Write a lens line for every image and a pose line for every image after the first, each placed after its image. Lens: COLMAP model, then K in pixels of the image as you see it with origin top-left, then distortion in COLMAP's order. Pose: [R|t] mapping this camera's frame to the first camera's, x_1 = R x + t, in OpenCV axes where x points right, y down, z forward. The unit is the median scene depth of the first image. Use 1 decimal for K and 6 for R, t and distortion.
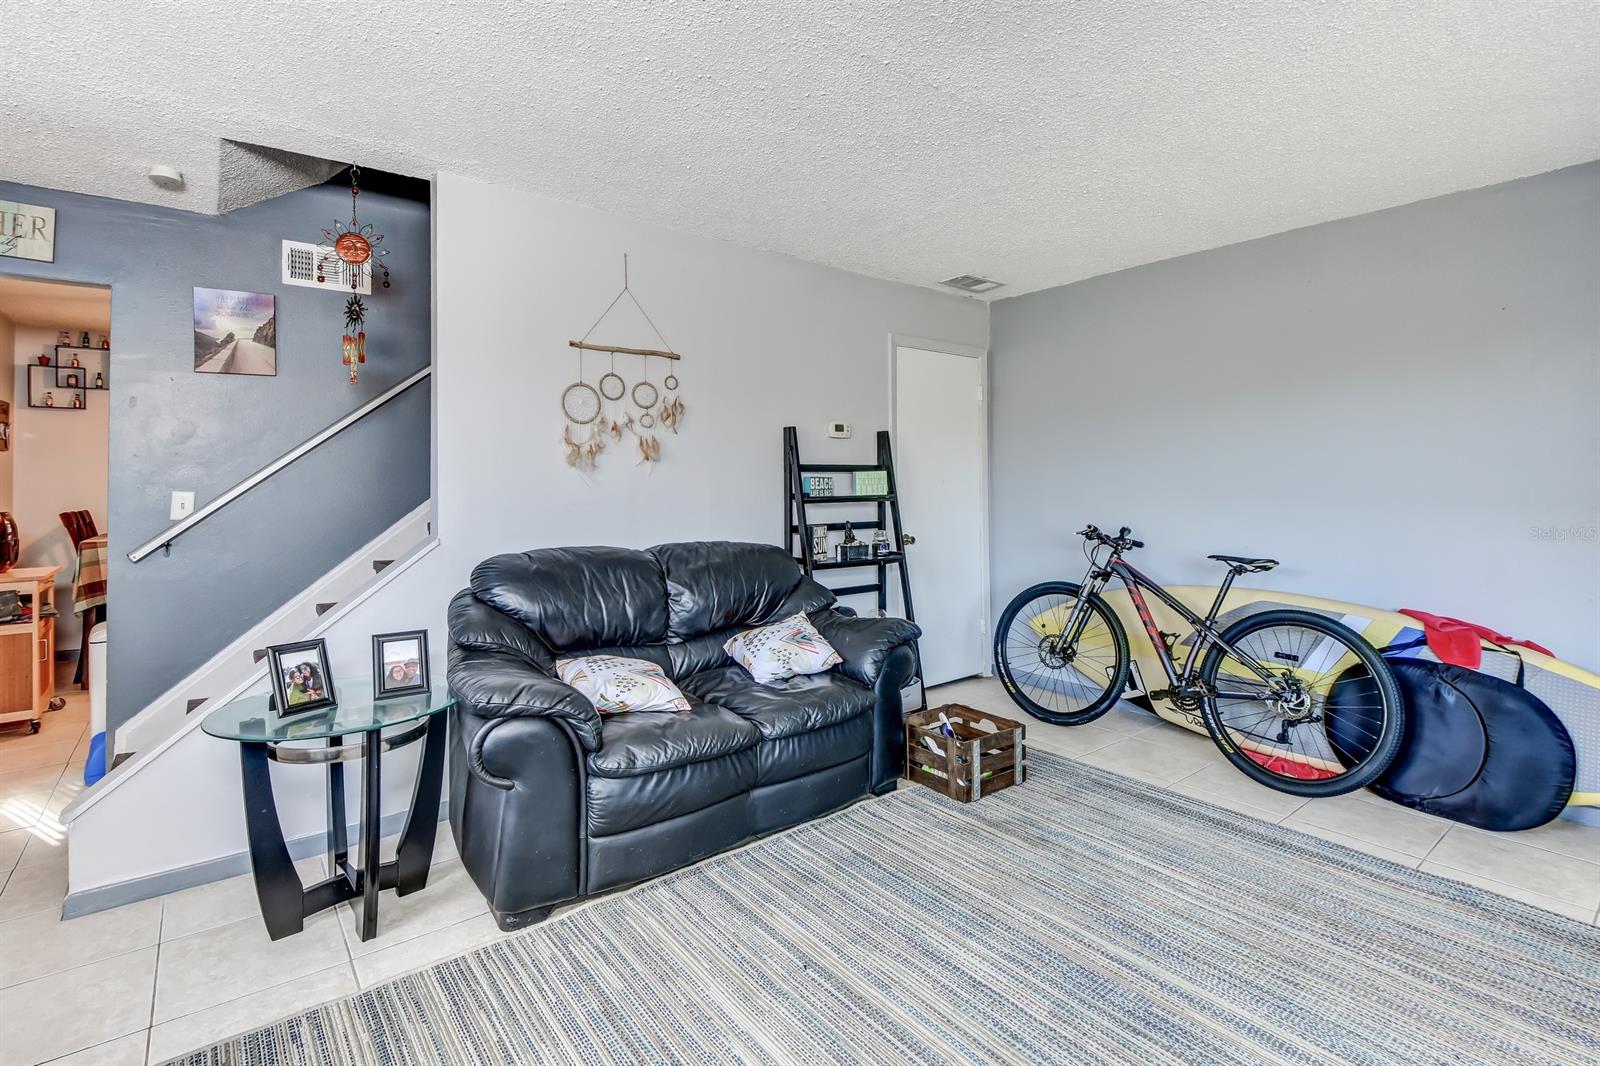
lens RADIAL K [[752.1, 0, 800.9], [0, 752.1, 487.4], [0, 0, 1]] dist [-0.000371, -0.001496]
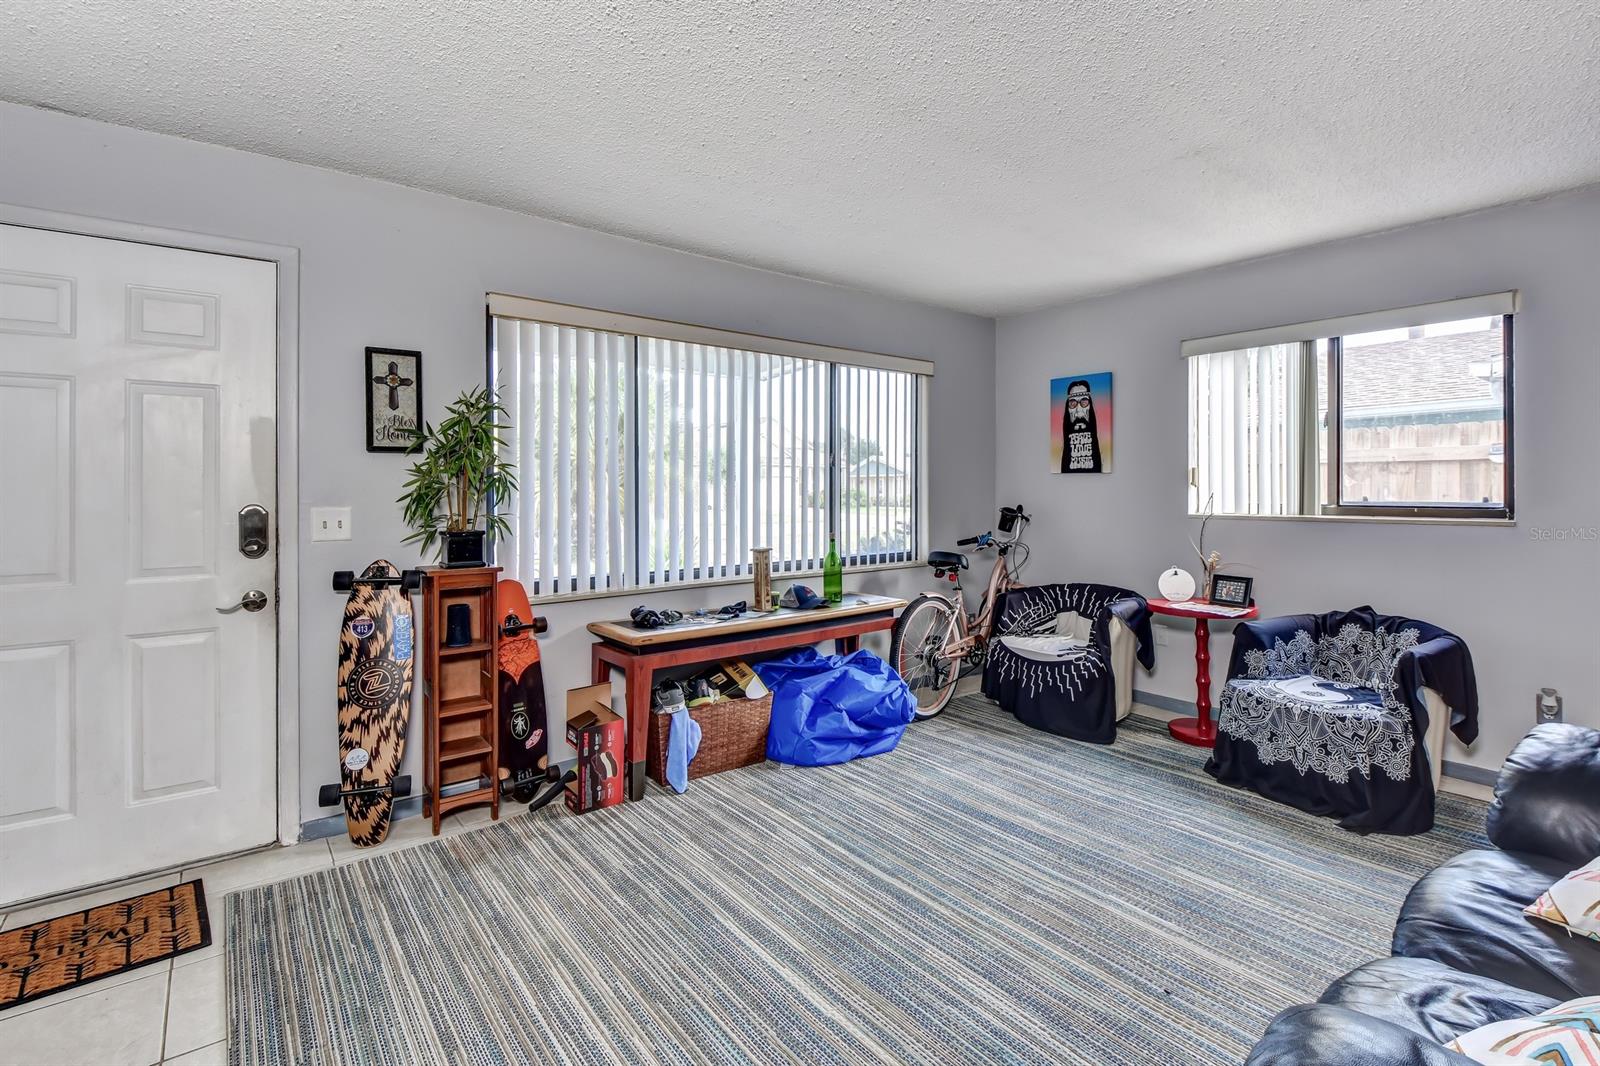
lens RADIAL K [[752.1, 0, 800.9], [0, 752.1, 487.4], [0, 0, 1]] dist [-0.000371, -0.001496]
pose [[-0.999952, 0.009301, -0.003031, 0.319012], [0.009241, 0.999776, 0.019036, -0.014373], [0.003207, 0.019007, -0.999814, 1.321478]]
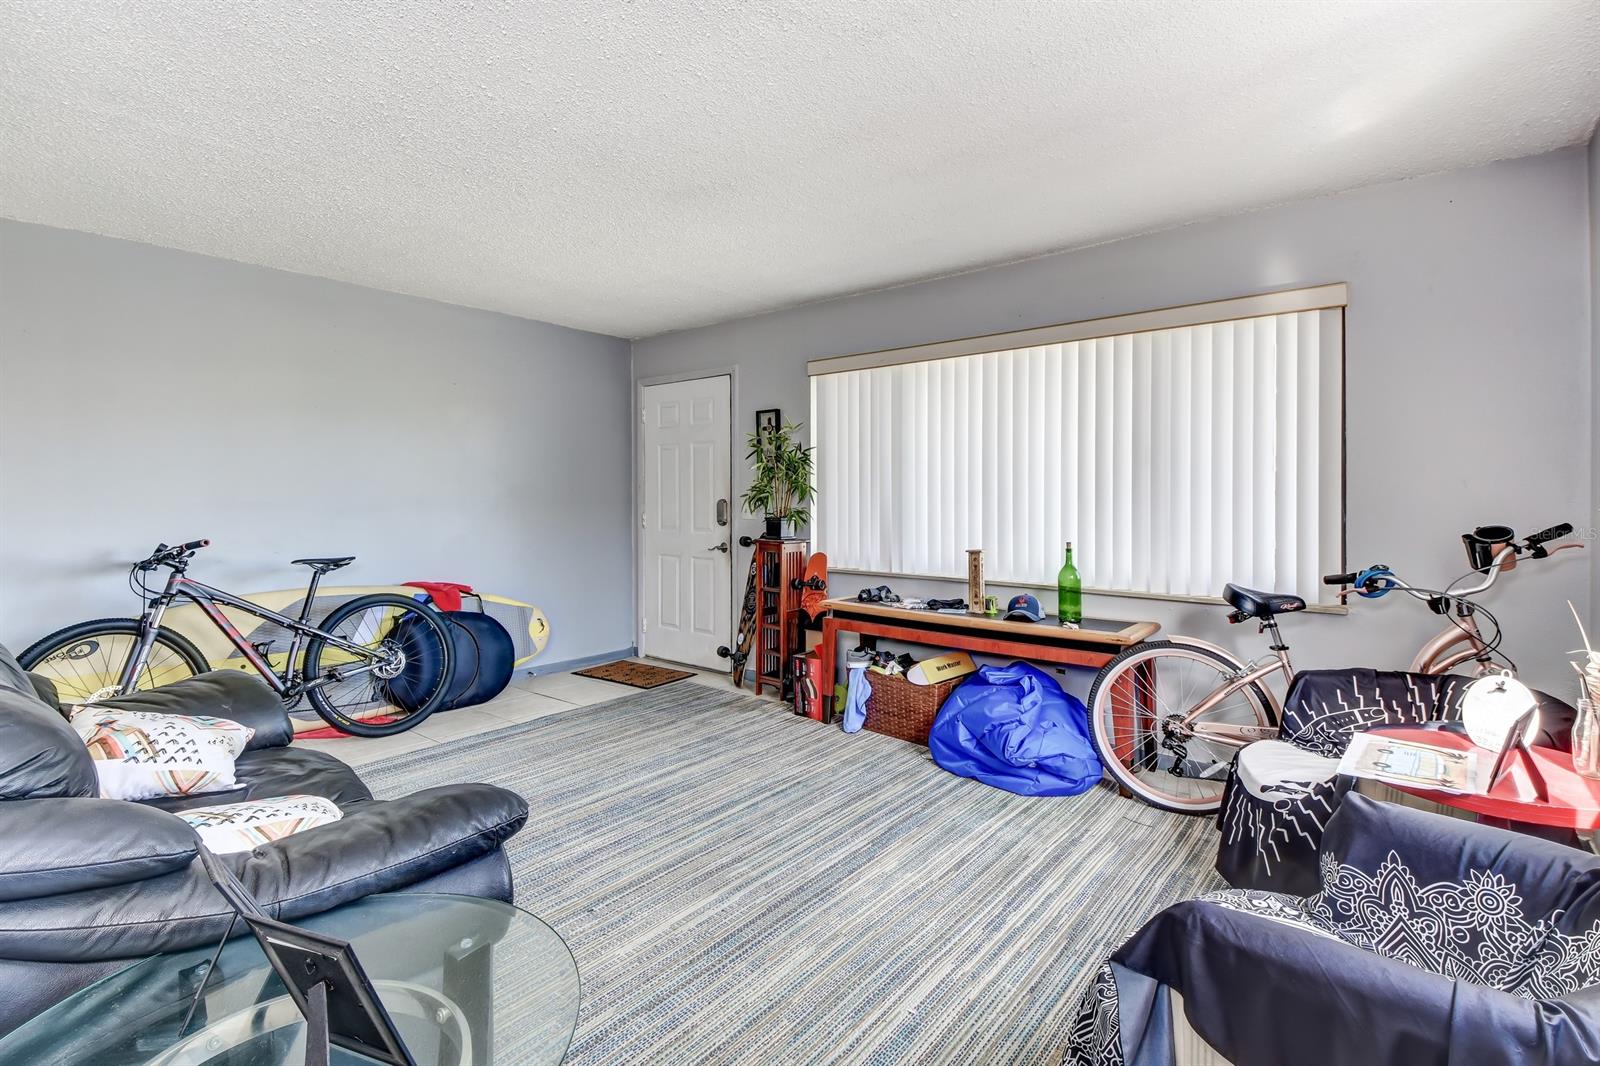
lens RADIAL K [[752.1, 0, 800.9], [0, 752.1, 487.4], [0, 0, 1]] dist [-0.000371, -0.001496]
pose [[-0.211690, 0.012818, 0.977253, -0.806655], [0.017787, 0.999799, -0.009261, 0.009828], [-0.977175, 0.015422, -0.211875, 0.627504]]
